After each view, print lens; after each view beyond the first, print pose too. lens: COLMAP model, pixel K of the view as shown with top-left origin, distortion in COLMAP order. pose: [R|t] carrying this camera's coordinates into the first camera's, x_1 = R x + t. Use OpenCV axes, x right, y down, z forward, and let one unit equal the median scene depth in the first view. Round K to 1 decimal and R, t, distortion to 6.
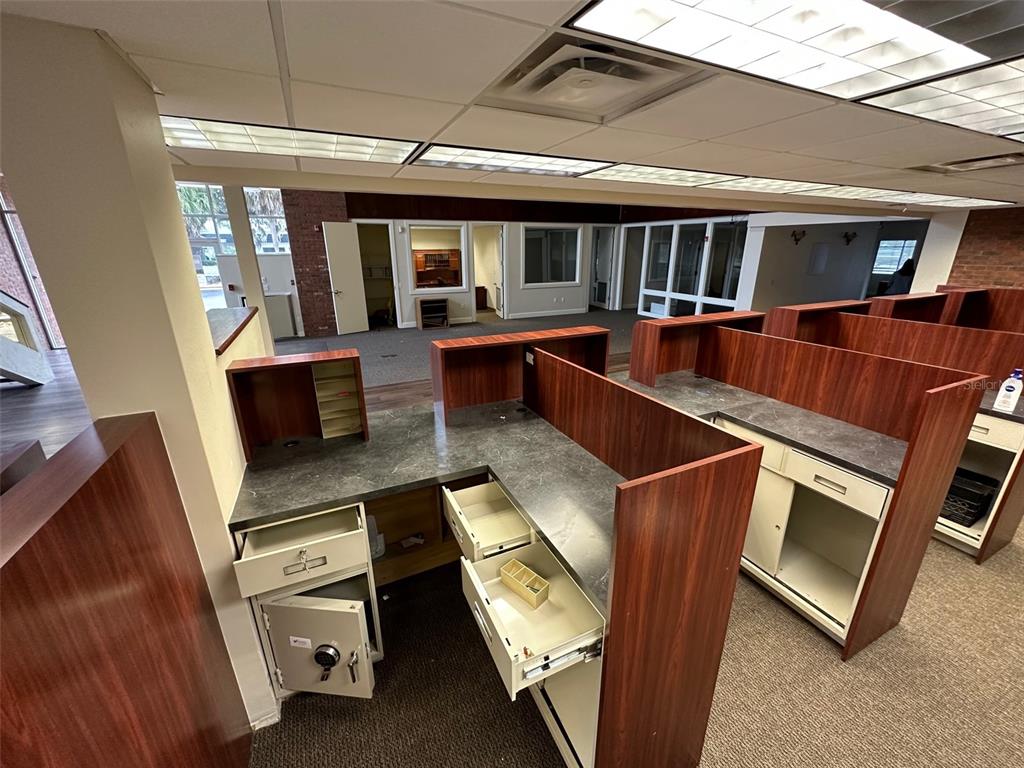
lens RADIAL K [[409.6, 0, 511.3], [0, 409.6, 383.0], [0, 0, 1]] dist [0.001752, -0.000732]
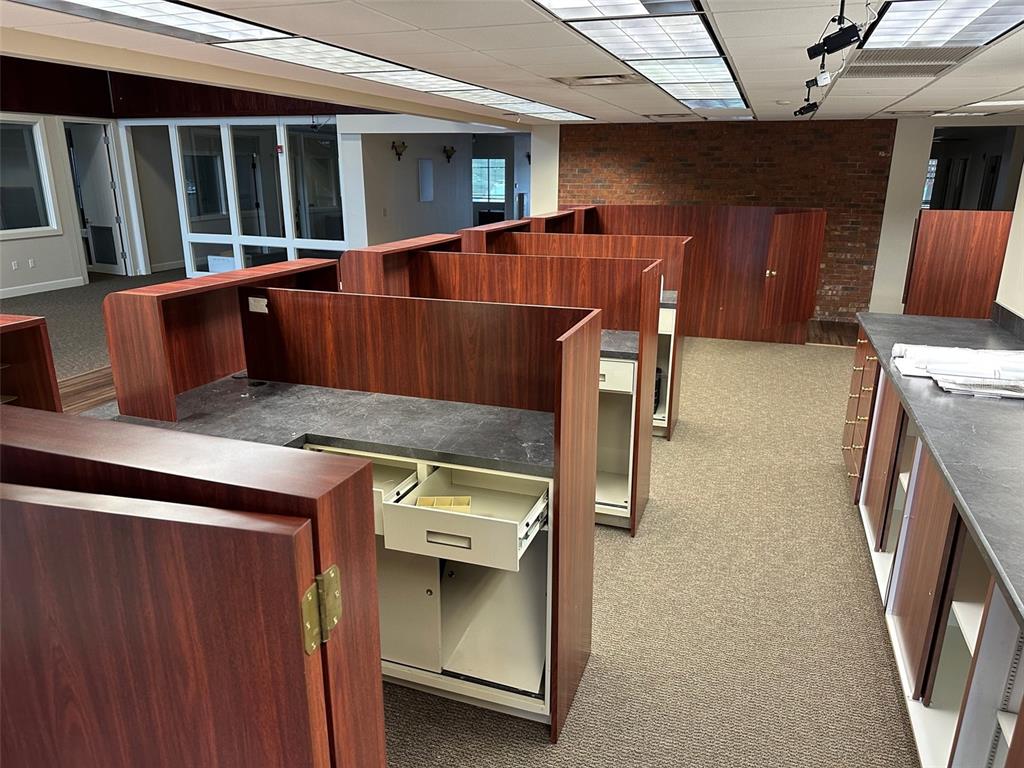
lens RADIAL K [[721.0, 0, 511.5], [0, 721.0, 389.4], [0, 0, 1]] dist [0.005472, -0.015403]
pose [[0.704993, -0.200765, 0.680205, -0.125650], [0.214743, 0.974501, 0.065059, 0.022199], [-0.675922, 0.100203, 0.730129, -0.039633]]
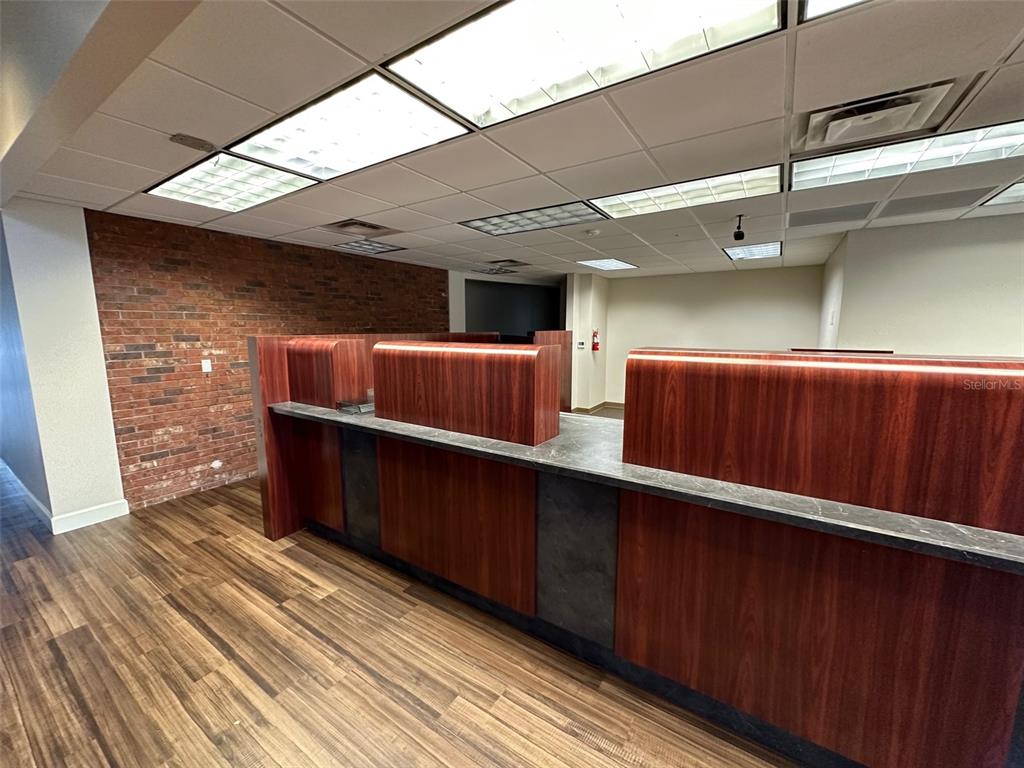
lens RADIAL K [[409.6, 0, 504.4], [0, 409.6, 388.4], [0, 0, 1]] dist [0.001752, -0.000732]
pose [[-0.517633, -0.116054, 0.847695, 0.243295], [0.270925, 0.917544, 0.291053, -0.143768], [-0.811576, 0.380320, -0.443510, 0.586884]]
